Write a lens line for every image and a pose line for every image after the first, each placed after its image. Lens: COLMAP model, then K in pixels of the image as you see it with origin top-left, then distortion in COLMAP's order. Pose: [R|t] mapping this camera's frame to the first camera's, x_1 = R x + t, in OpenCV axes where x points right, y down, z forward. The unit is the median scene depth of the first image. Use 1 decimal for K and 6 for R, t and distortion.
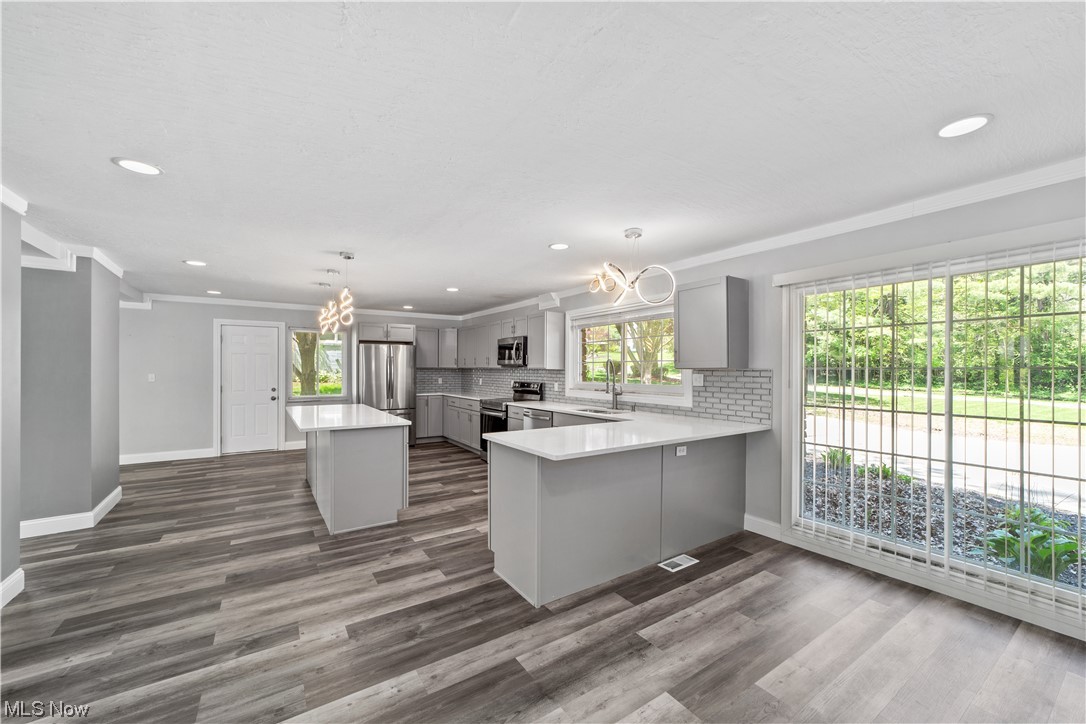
lens RADIAL K [[421.8, 0, 543.5], [0, 421.8, 371.7], [0, 0, 1]] dist [-0.001974, 0.000363]
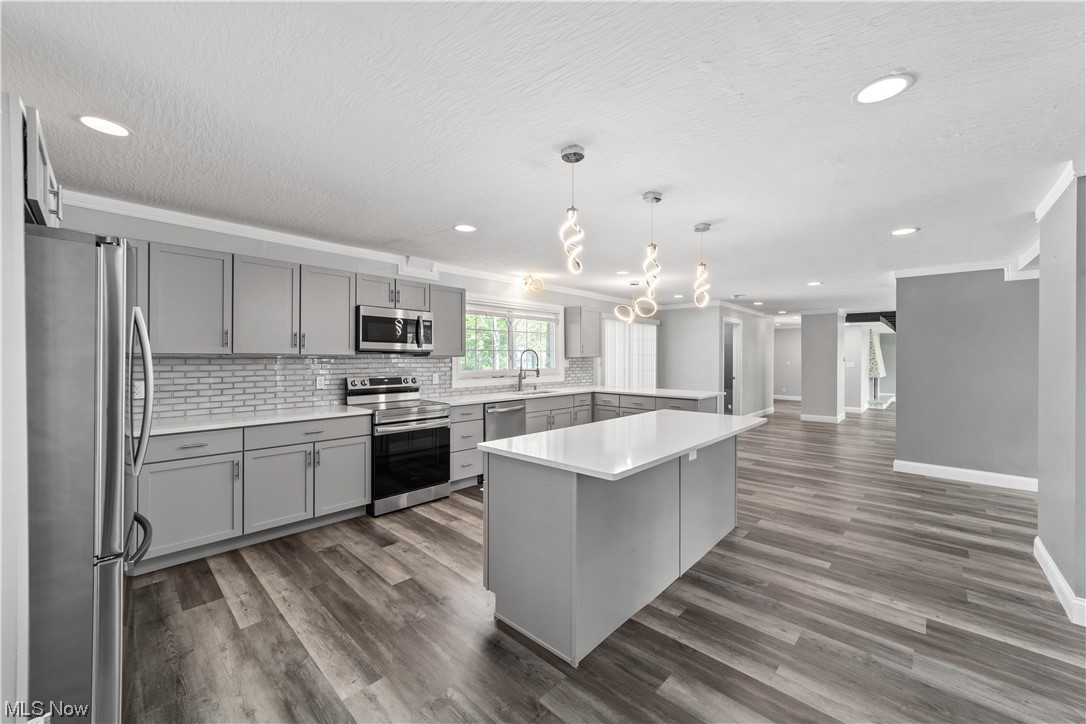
lens RADIAL K [[417.3, 0, 546.1], [0, 417.3, 360.9], [0, 0, 1]] dist [-0.000773, 0.000515]
pose [[-0.237750, -0.009744, 0.971278, -1.527932], [-0.000101, 0.999950, 0.010007, -0.013587], [-0.971326, 0.002281, -0.237739, 1.890054]]
